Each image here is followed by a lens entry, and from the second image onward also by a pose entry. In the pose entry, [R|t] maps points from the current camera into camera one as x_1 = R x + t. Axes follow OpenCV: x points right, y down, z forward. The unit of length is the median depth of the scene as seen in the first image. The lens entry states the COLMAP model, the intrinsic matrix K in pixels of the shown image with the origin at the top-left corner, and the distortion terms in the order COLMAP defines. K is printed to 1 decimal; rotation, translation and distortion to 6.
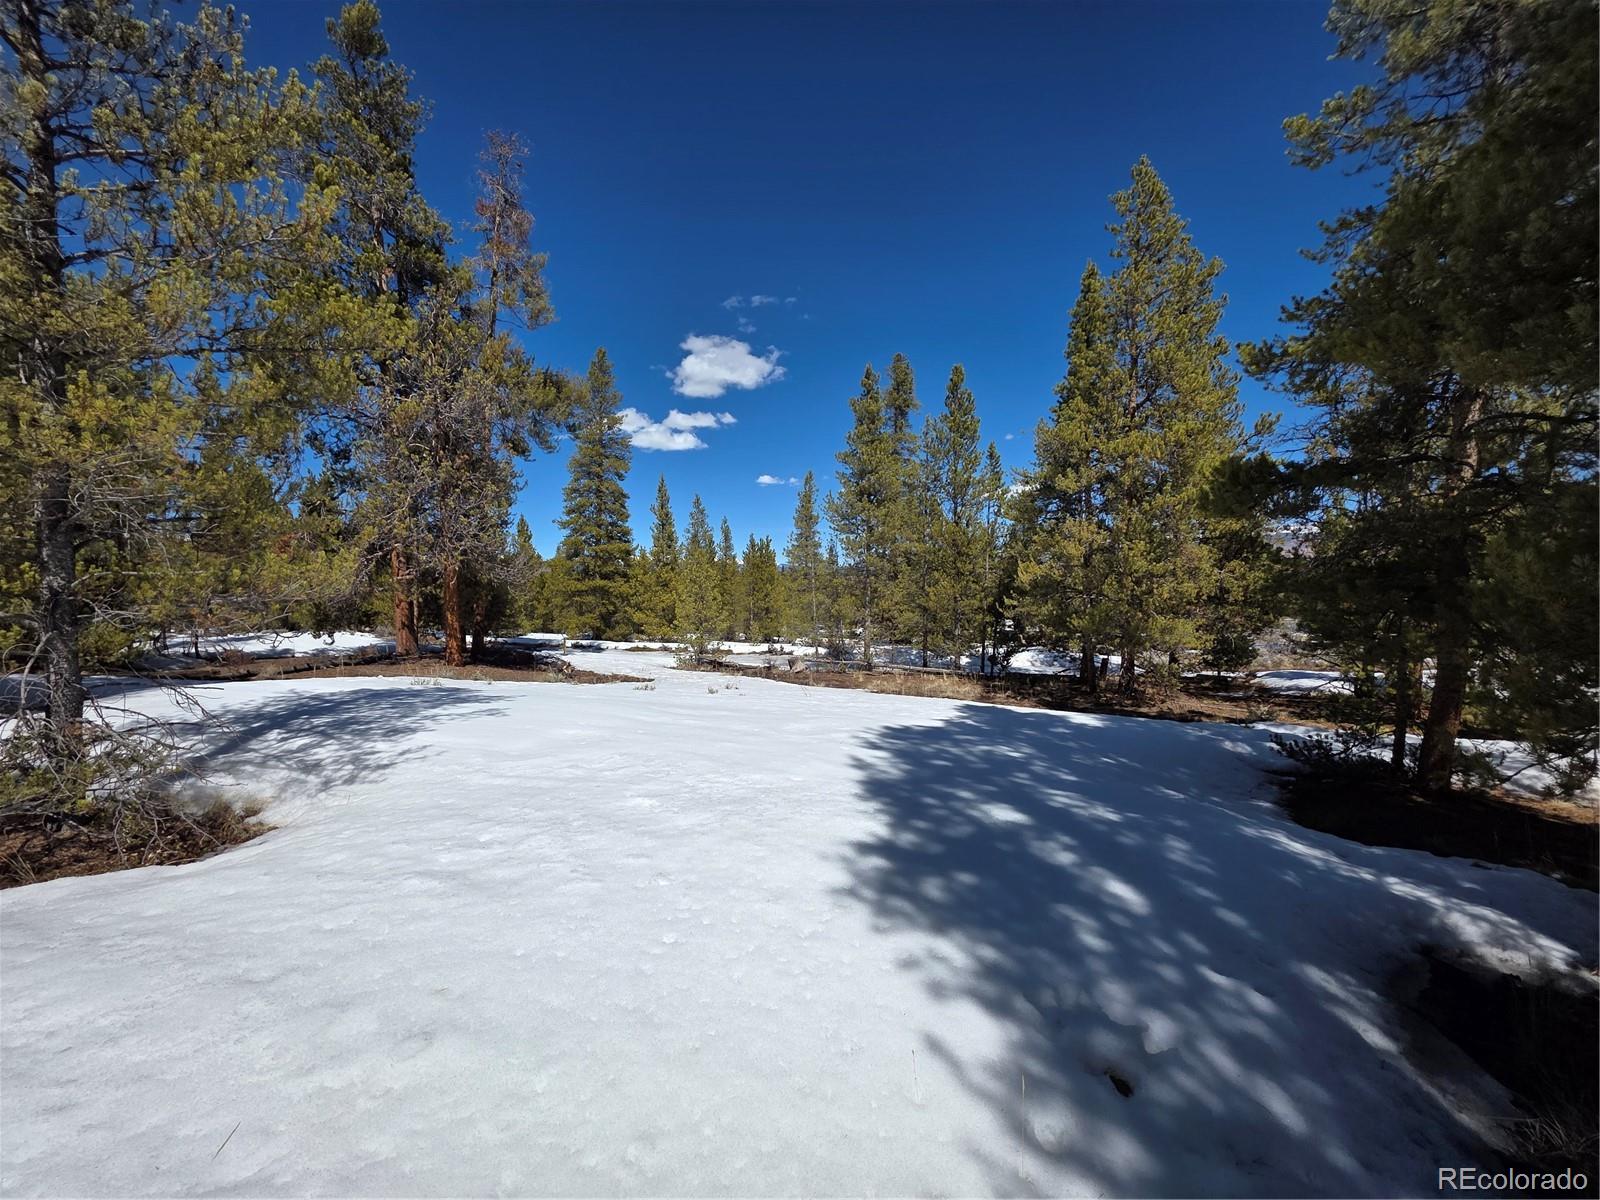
lens RADIAL K [[641.7, 0, 802.9], [0, 641.7, 598.8], [0, 0, 1]] dist [0.009742, 0.000918]
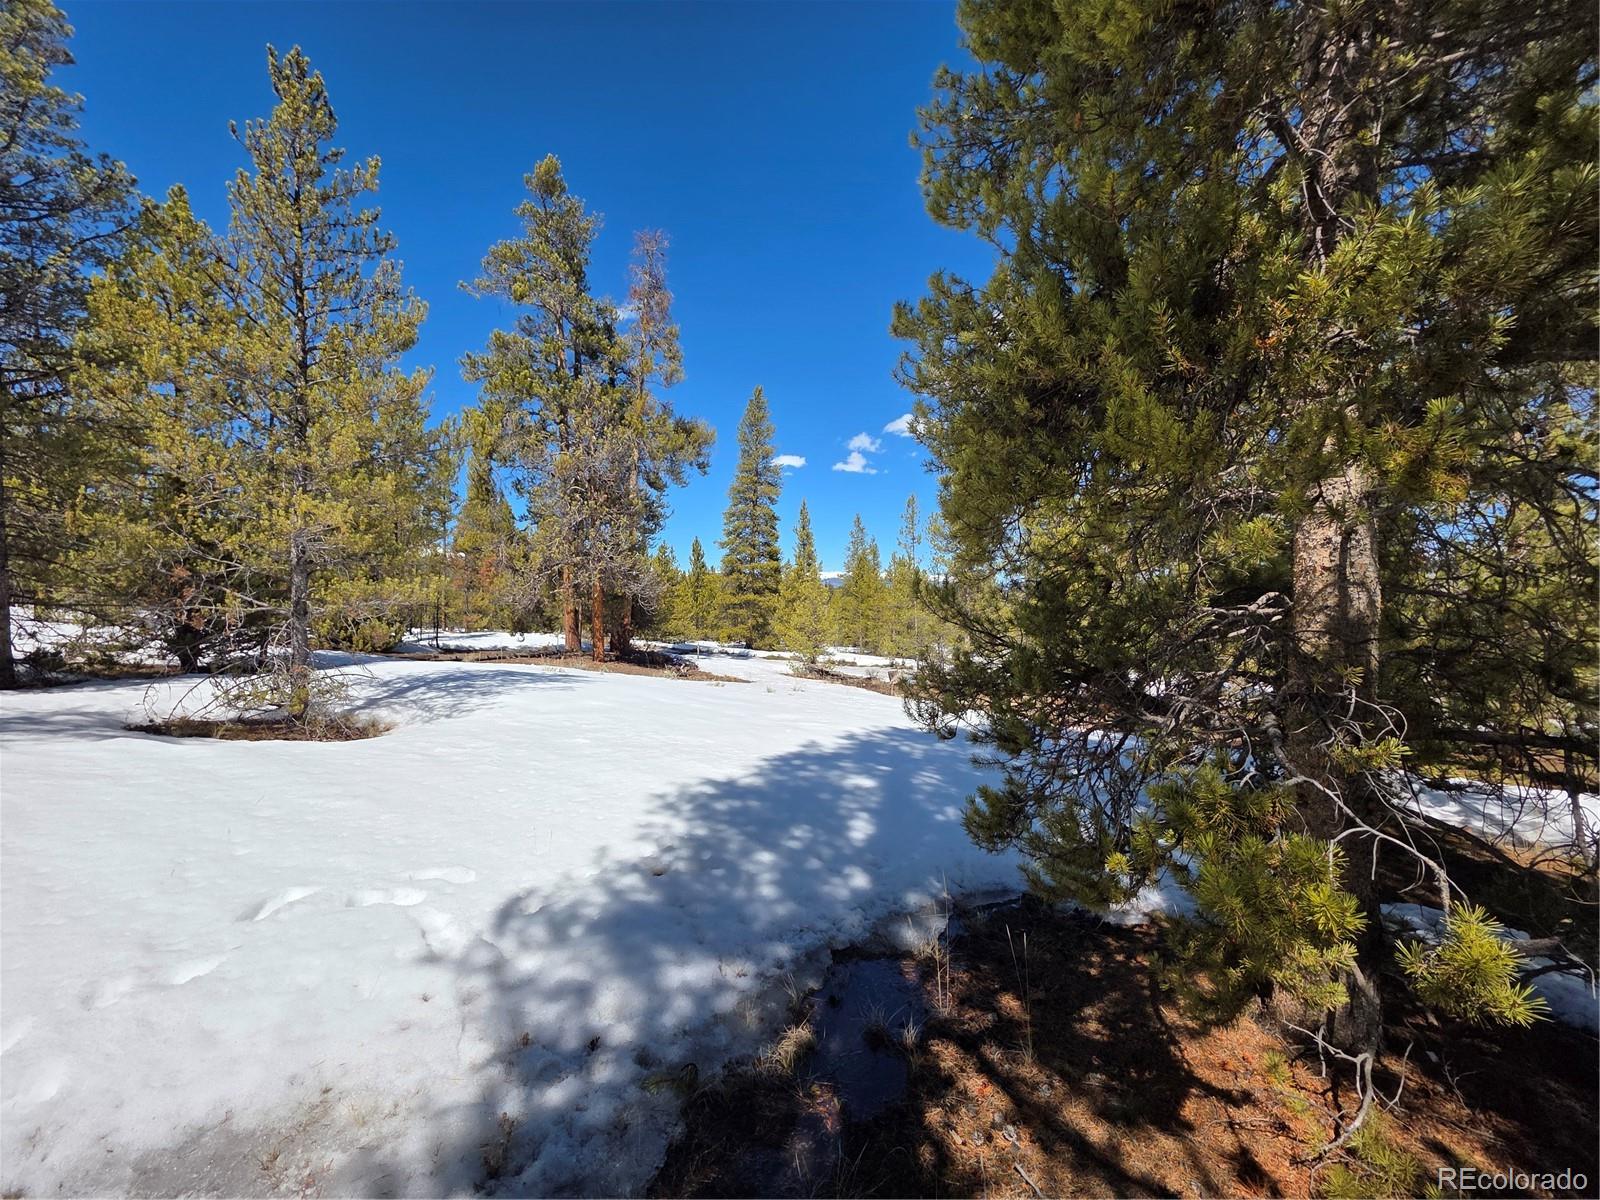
lens RADIAL K [[641.7, 0, 799.9], [0, 641.7, 601.0], [0, 0, 1]] dist [0.009742, 0.000918]
pose [[0.960092, 0.017313, -0.279149, 0.151580], [-0.023381, 0.999557, -0.018421, 0.000036], [0.278707, 0.024213, 0.960071, -0.076970]]
